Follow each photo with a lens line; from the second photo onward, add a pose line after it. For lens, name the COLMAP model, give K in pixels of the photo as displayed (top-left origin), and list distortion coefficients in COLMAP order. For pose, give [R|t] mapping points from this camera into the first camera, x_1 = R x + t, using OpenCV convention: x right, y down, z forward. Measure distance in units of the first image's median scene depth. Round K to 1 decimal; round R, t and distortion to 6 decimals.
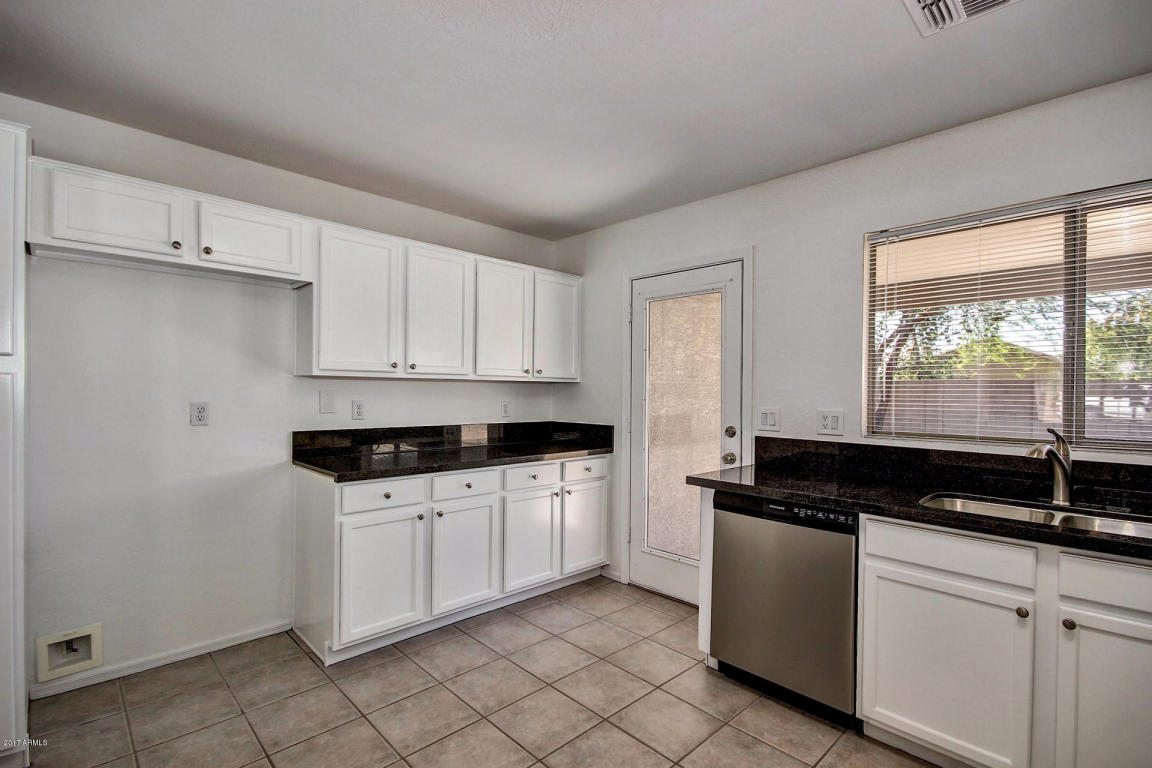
lens RADIAL K [[534.6, 0, 579.1], [0, 534.6, 389.0], [0, 0, 1]] dist [-0.003497, -0.000235]
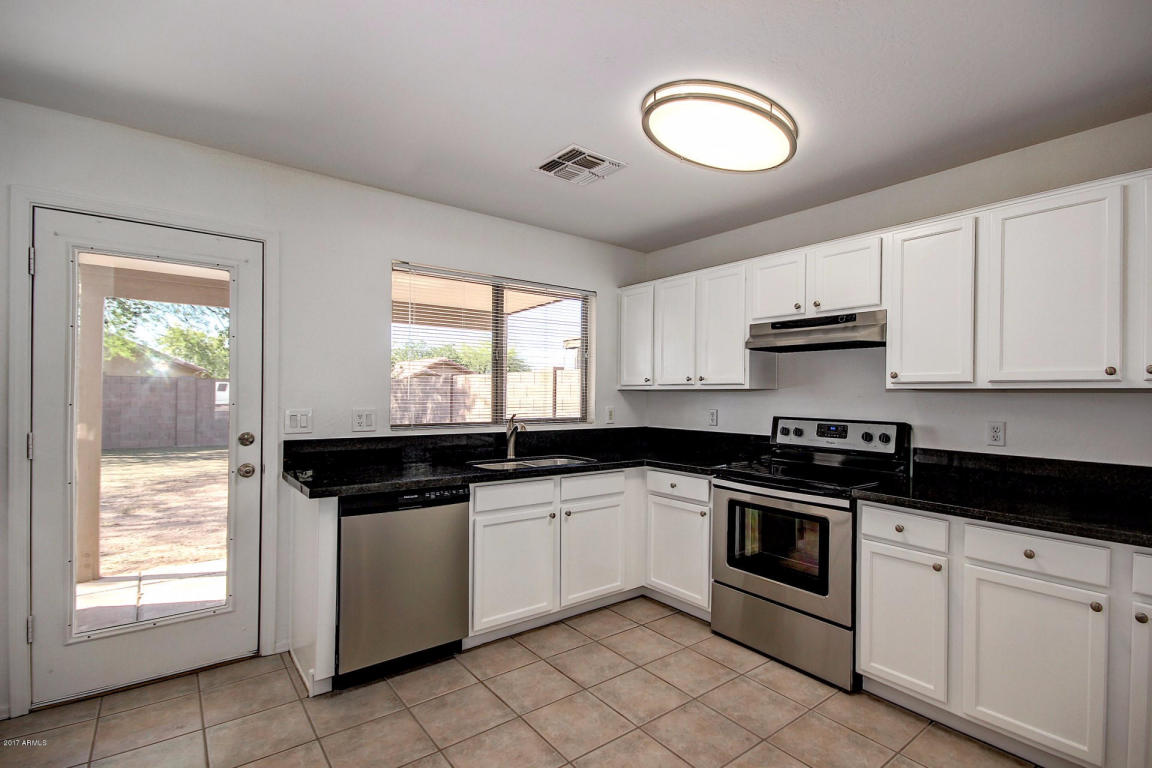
lens RADIAL K [[534.6, 0, 578.0], [0, 534.6, 392.3], [0, 0, 1]] dist [-0.003497, -0.000235]
pose [[0.110766, -0.004690, 0.993835, -0.552104], [-0.008613, 0.999947, 0.005679, -0.004857], [-0.993809, -0.009189, 0.110720, 0.418420]]
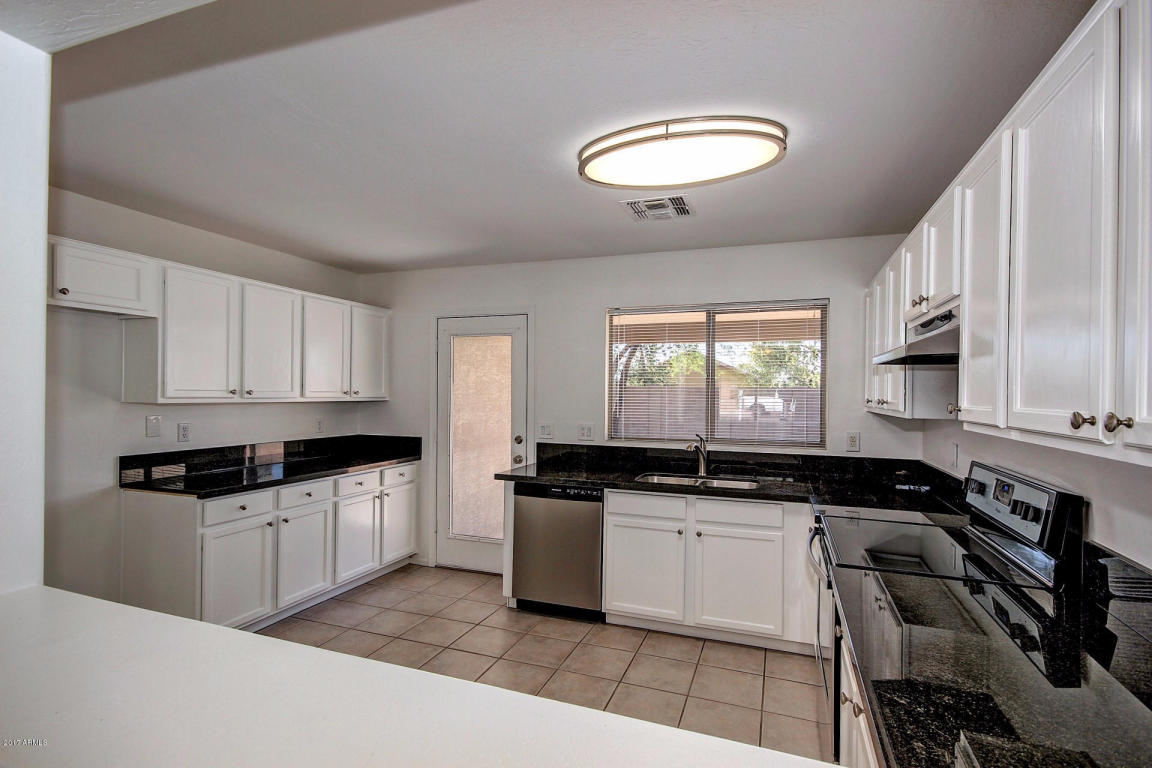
lens RADIAL K [[556.7, 0, 579.3], [0, 556.7, 392.8], [0, 0, 1]] dist [0.000359, -0.000074]
pose [[0.901496, -0.002191, 0.432782, -0.207054], [-0.001205, 0.999971, 0.007572, -0.054721], [-0.432785, -0.007348, 0.901467, -0.369970]]
